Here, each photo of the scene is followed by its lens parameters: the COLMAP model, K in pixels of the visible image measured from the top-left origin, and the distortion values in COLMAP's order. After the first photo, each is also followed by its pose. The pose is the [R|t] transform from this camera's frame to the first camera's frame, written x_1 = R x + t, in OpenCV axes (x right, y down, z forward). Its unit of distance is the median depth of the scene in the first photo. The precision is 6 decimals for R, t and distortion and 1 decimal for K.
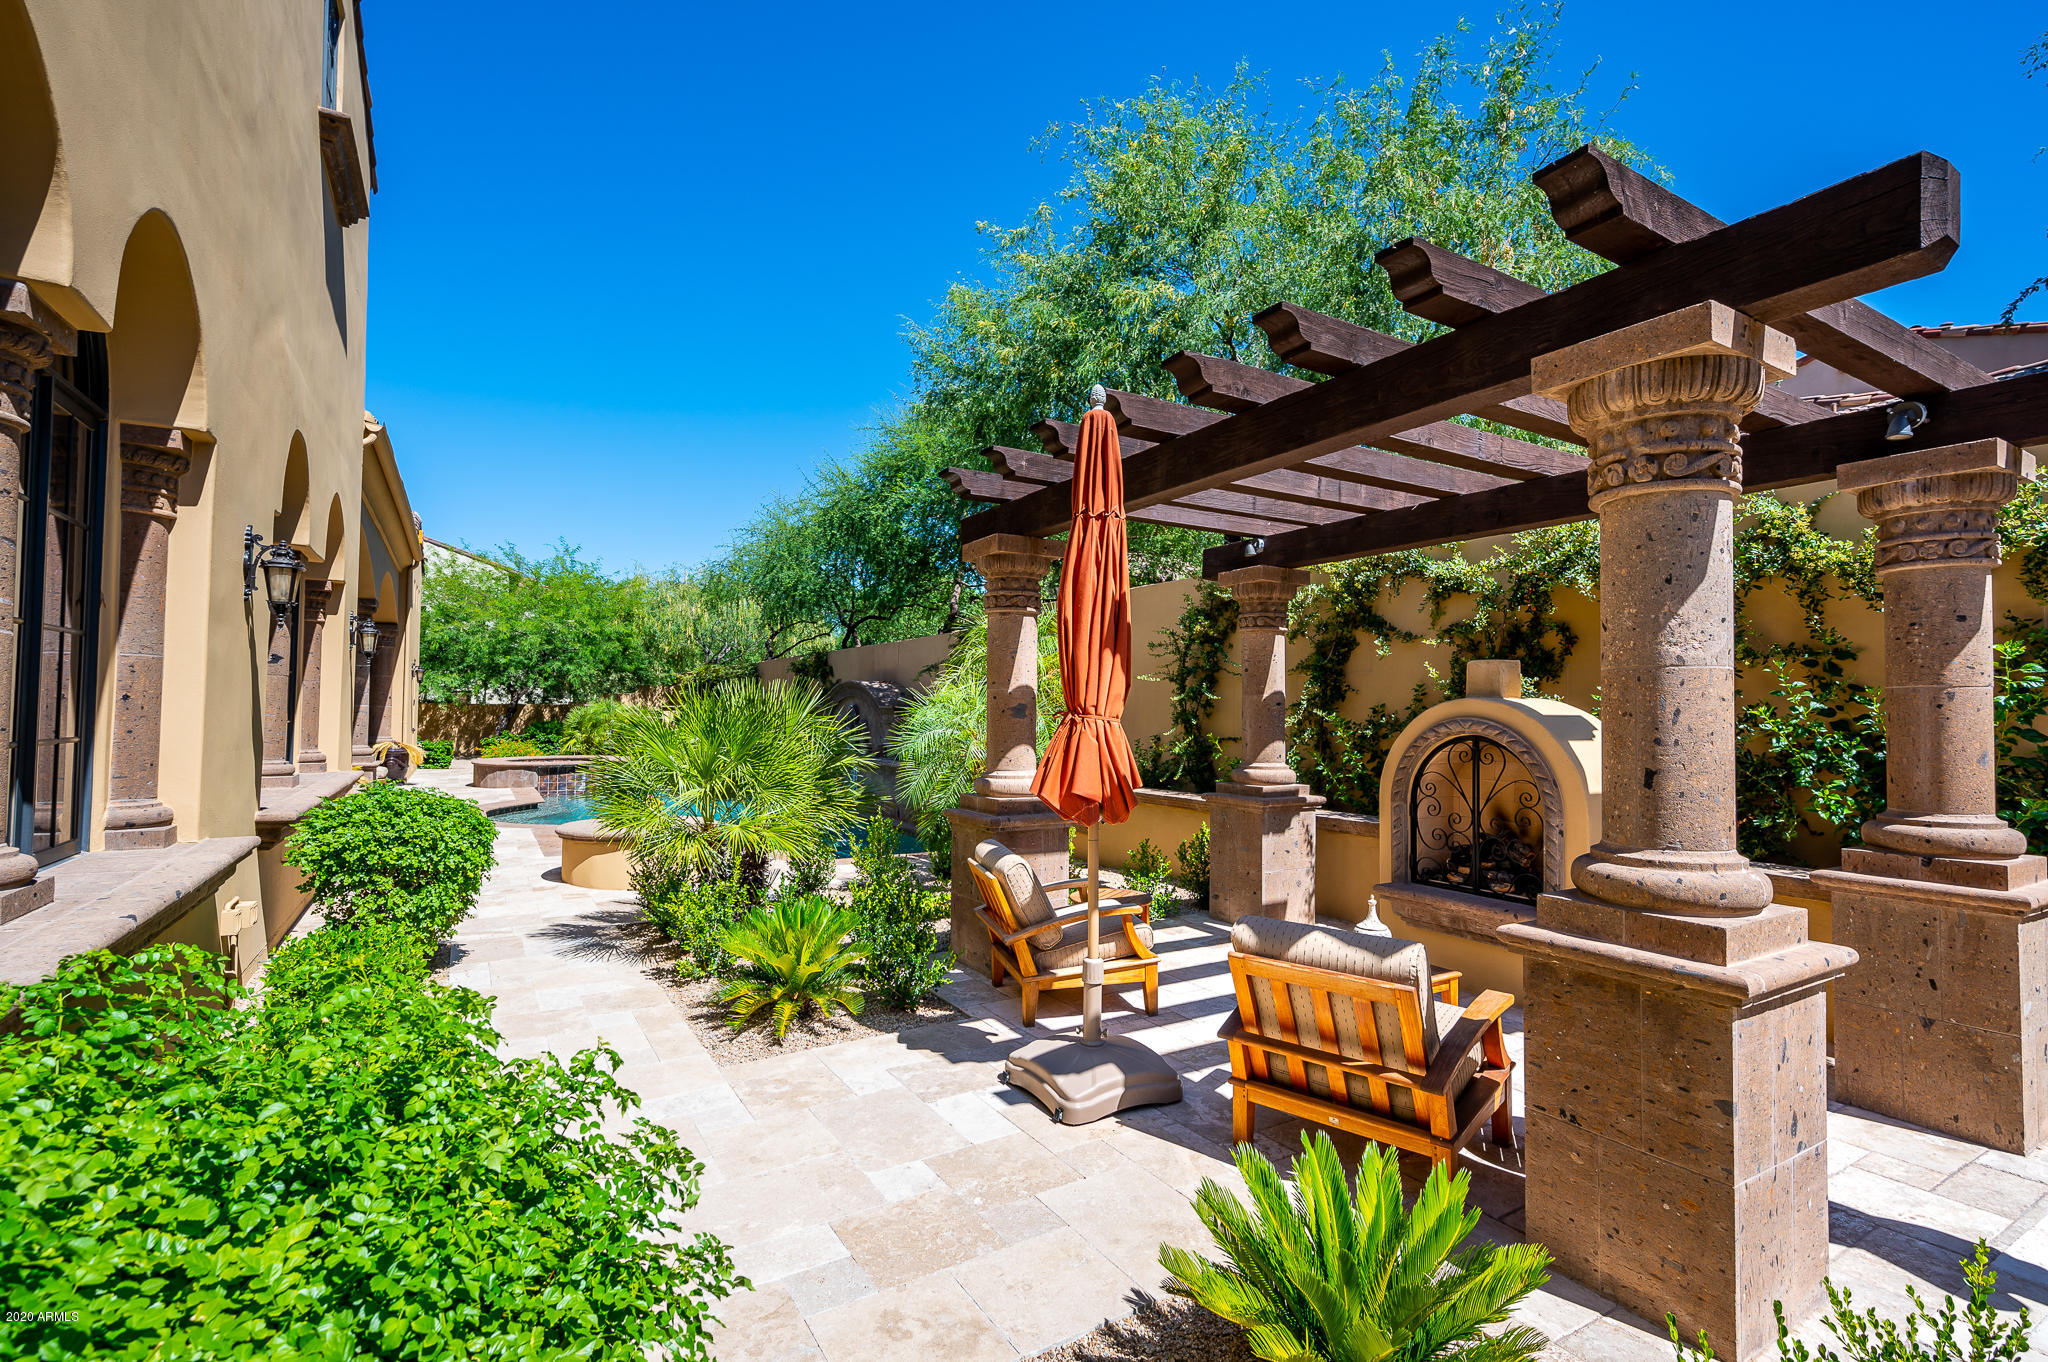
lens RADIAL K [[922.5, 0, 1027.0], [0, 922.5, 708.8], [0, 0, 1]] dist [0.000355, 0.000036]
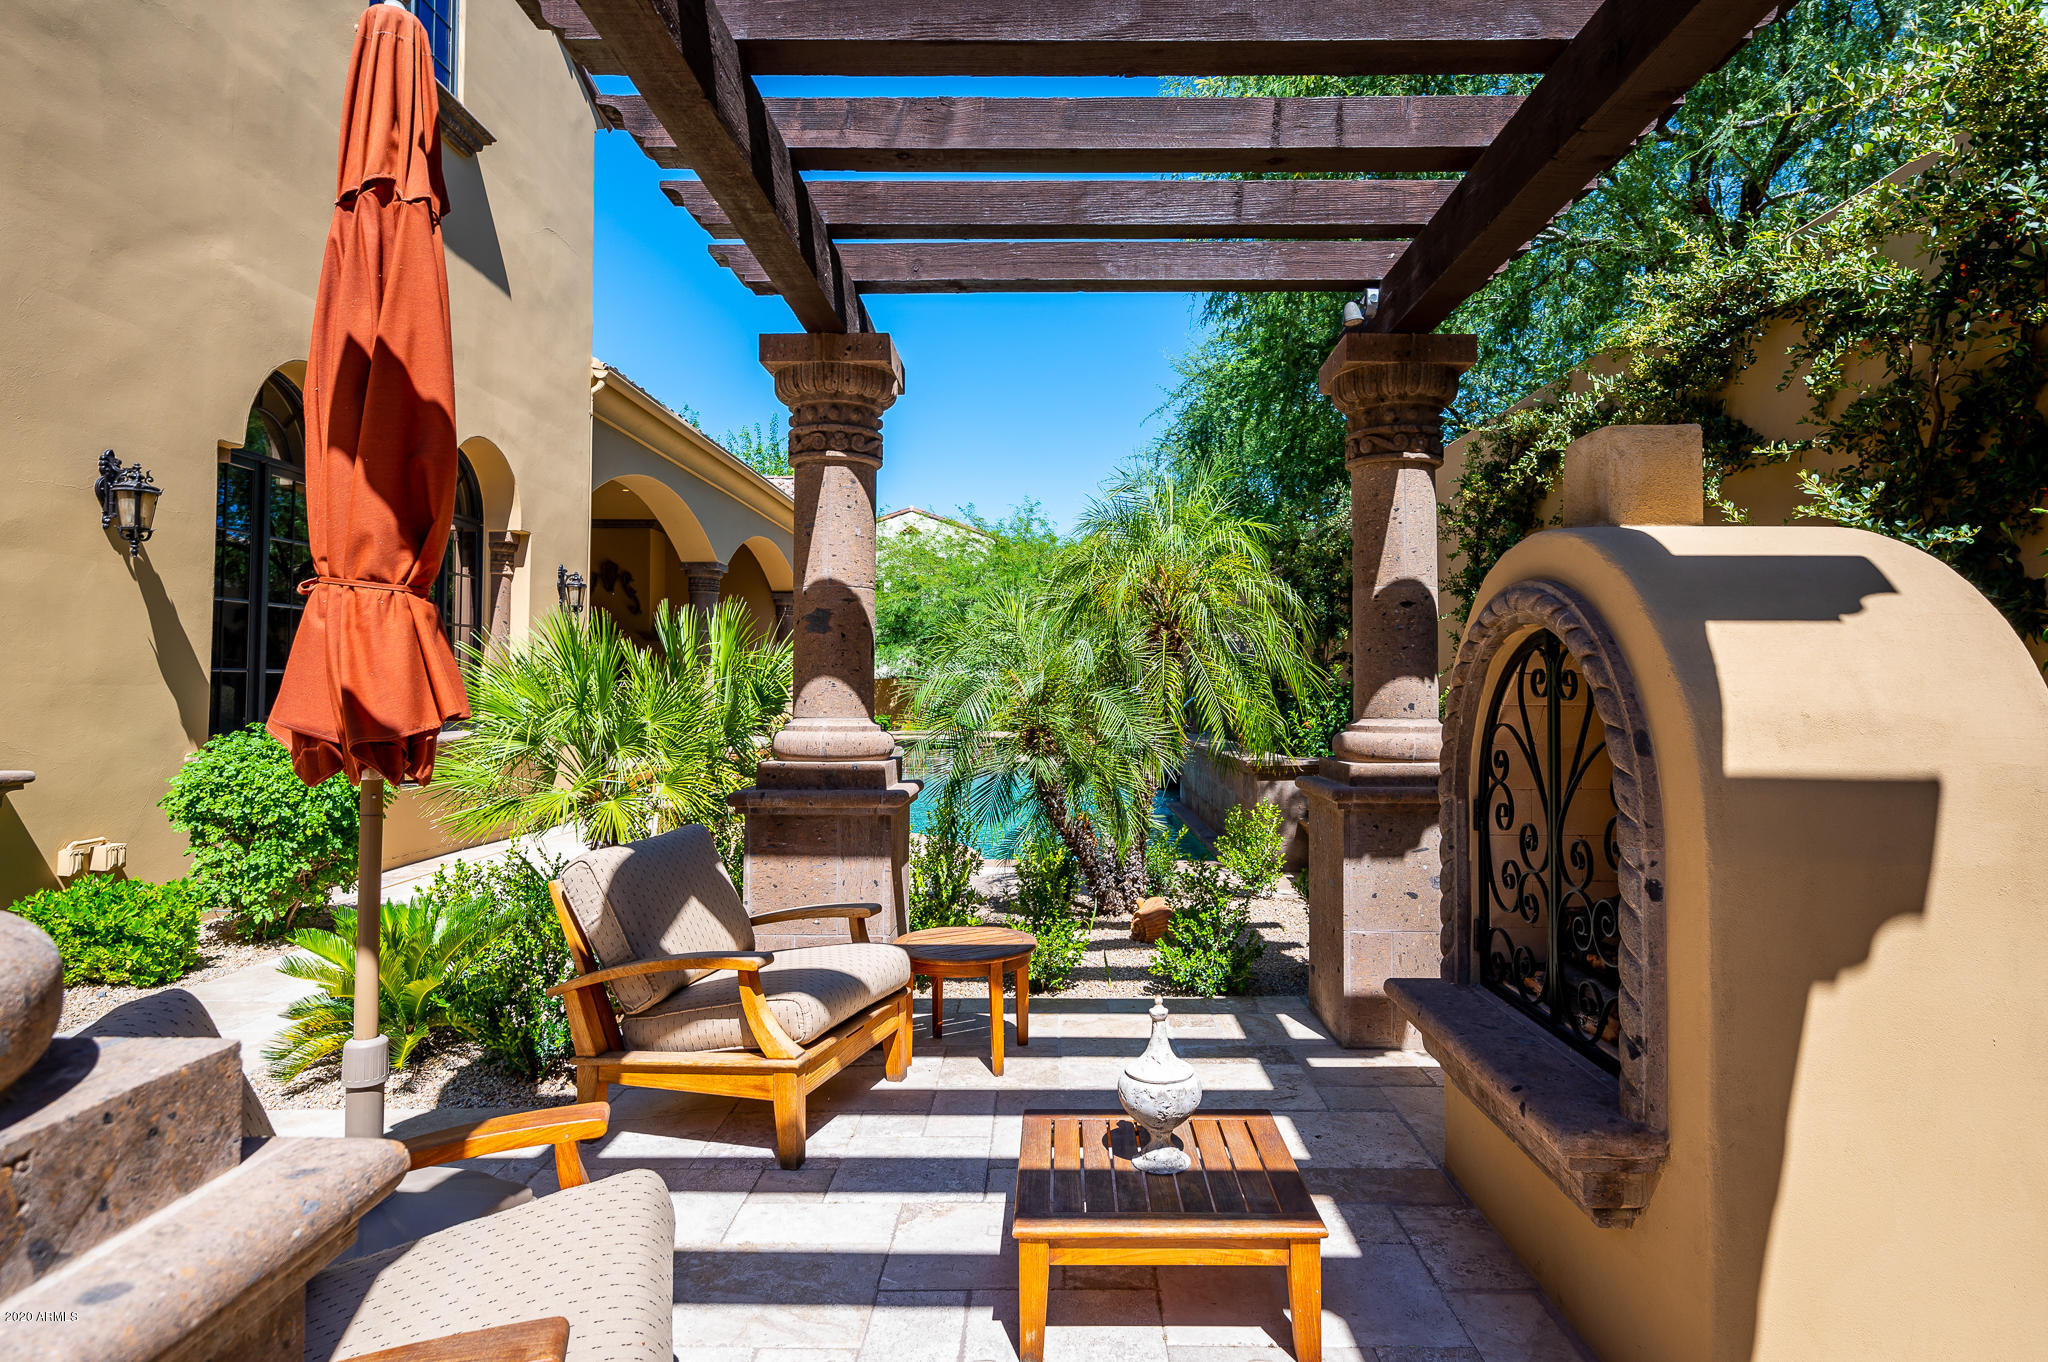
lens RADIAL K [[1118.8, 0, 1024.0], [0, 1118.8, 681.0], [0, 0, 1]] dist [-0.003128, -0.000432]
pose [[0.855652, -0.009810, -0.517458, 0.491868], [0.006056, 0.999942, -0.008944, 0.049506], [0.517515, 0.004519, 0.855662, 0.435960]]
